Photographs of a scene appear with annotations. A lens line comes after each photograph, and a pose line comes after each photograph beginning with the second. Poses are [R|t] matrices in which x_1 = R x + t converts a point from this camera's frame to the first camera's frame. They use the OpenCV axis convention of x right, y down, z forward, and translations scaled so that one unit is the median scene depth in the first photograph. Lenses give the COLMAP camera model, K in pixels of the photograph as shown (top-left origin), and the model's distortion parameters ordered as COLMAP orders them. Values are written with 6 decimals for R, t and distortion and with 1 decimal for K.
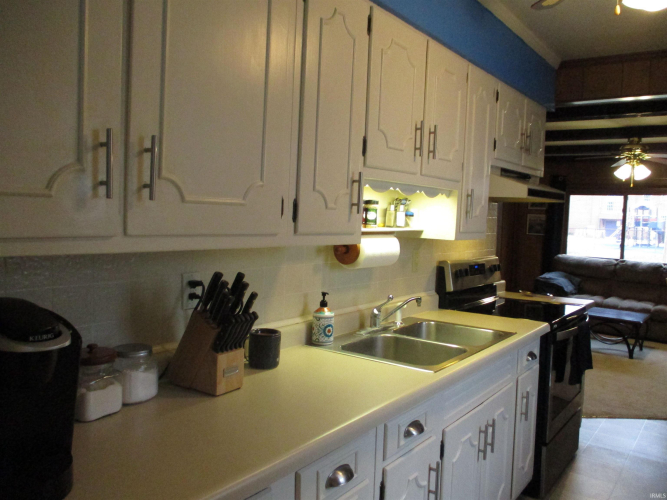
lens RADIAL K [[543.5, 0, 333.3], [0, 543.5, 243.7], [0, 0, 1]] dist [-0.058365, 0.001429]
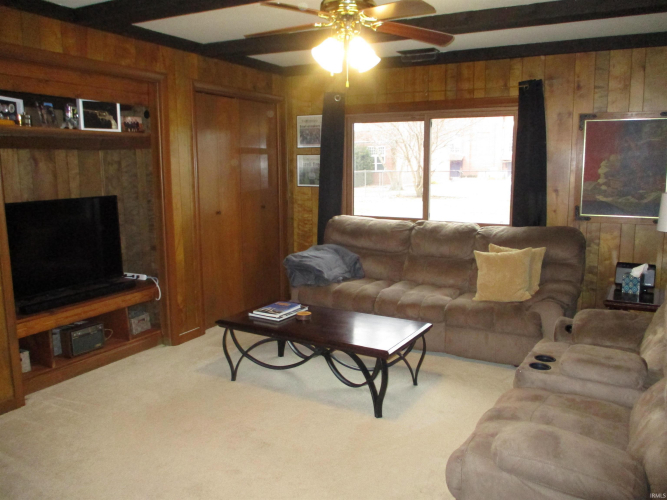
lens RADIAL K [[543.5, 0, 333.3], [0, 543.5, 243.7], [0, 0, 1]] dist [-0.058365, 0.001429]
pose [[0.987080, -0.057422, 0.149586, 0.458946], [0.043916, 0.994783, 0.092079, -0.009832], [-0.154093, -0.084320, 0.984452, 0.504825]]
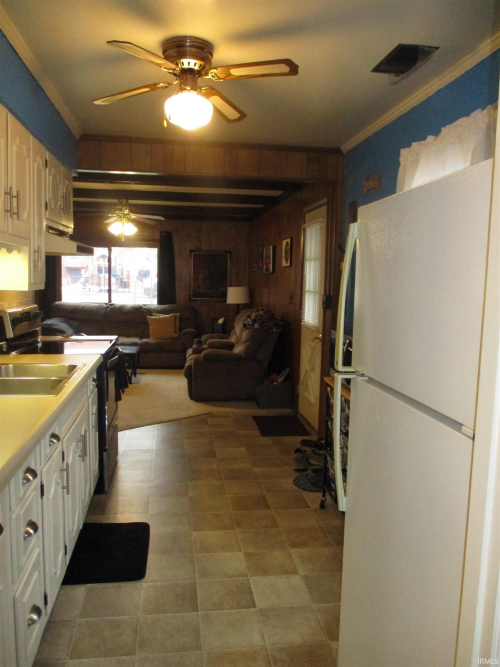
lens RADIAL K [[543.5, 0, 250.0], [0, 543.5, 333.5], [0, 0, 1]] dist [-0.058365, 0.001429]
pose [[0.704217, -0.091386, 0.704079, -0.107265], [0.037782, 0.995100, 0.091370, -0.001045], [-0.708979, -0.037742, 0.704219, -0.058081]]
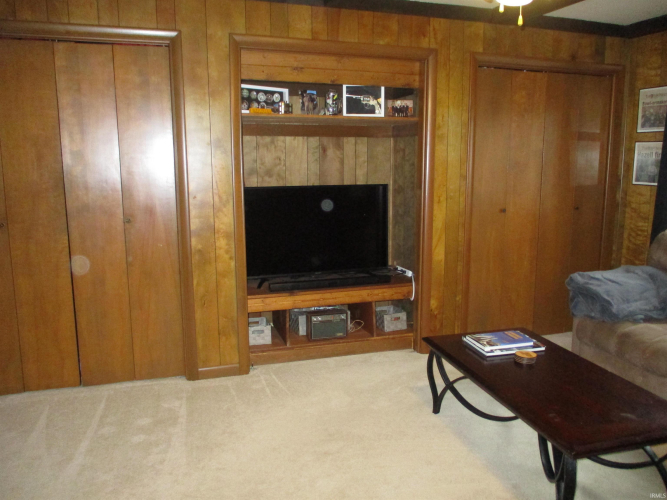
lens RADIAL K [[543.5, 0, 333.3], [0, 543.5, 243.7], [0, 0, 1]] dist [-0.058365, 0.001429]
pose [[0.814358, 0.059193, -0.577337, 0.649773], [-0.008328, 0.995875, 0.090358, -0.006859], [0.580303, -0.068776, 0.811491, 0.670530]]
